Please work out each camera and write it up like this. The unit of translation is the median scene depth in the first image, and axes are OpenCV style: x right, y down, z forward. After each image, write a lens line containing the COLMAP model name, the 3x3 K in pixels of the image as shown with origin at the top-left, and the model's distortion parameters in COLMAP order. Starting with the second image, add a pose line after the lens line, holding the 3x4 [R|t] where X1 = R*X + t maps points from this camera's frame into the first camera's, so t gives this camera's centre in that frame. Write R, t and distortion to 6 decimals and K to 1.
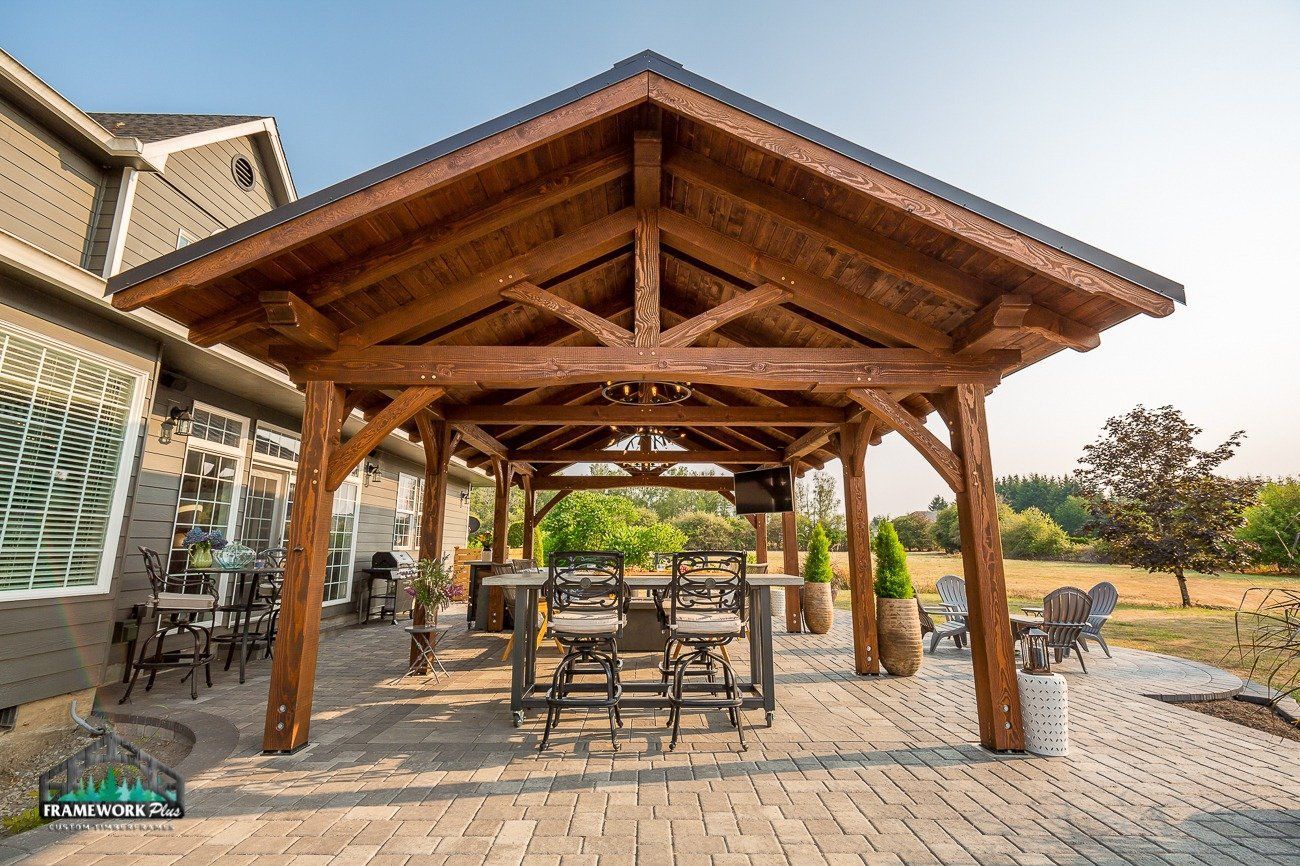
lens RADIAL K [[577.2, 0, 650.0], [0, 577.2, 433.0], [0, 0, 1]] dist [0.002048, 0.000460]
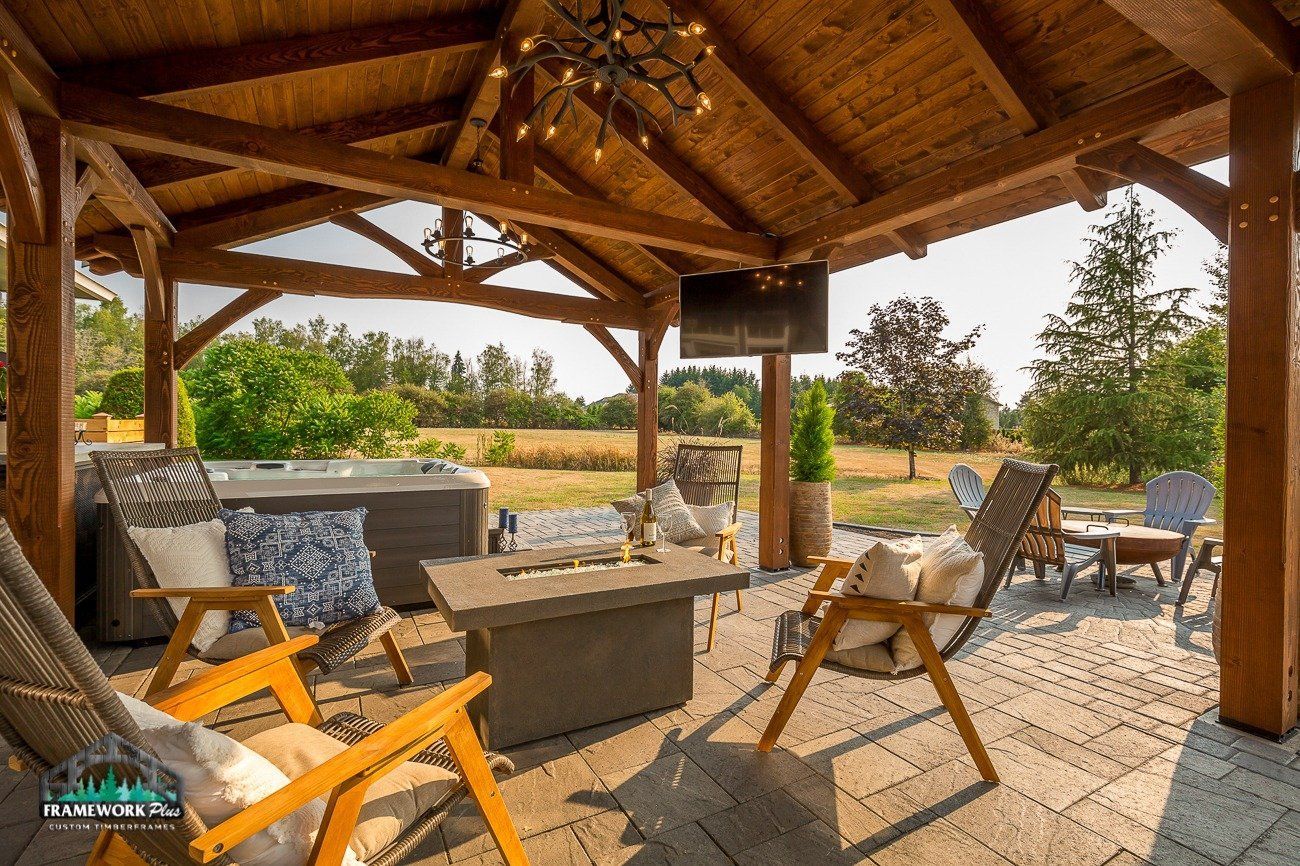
lens RADIAL K [[577.2, 0, 650.0], [0, 577.2, 433.0], [0, 0, 1]] dist [0.002048, 0.000460]
pose [[0.876130, 0.001951, 0.482070, -0.064393], [-0.101847, 0.978169, 0.181143, 0.061215], [-0.471193, -0.207802, 0.857202, 0.292981]]
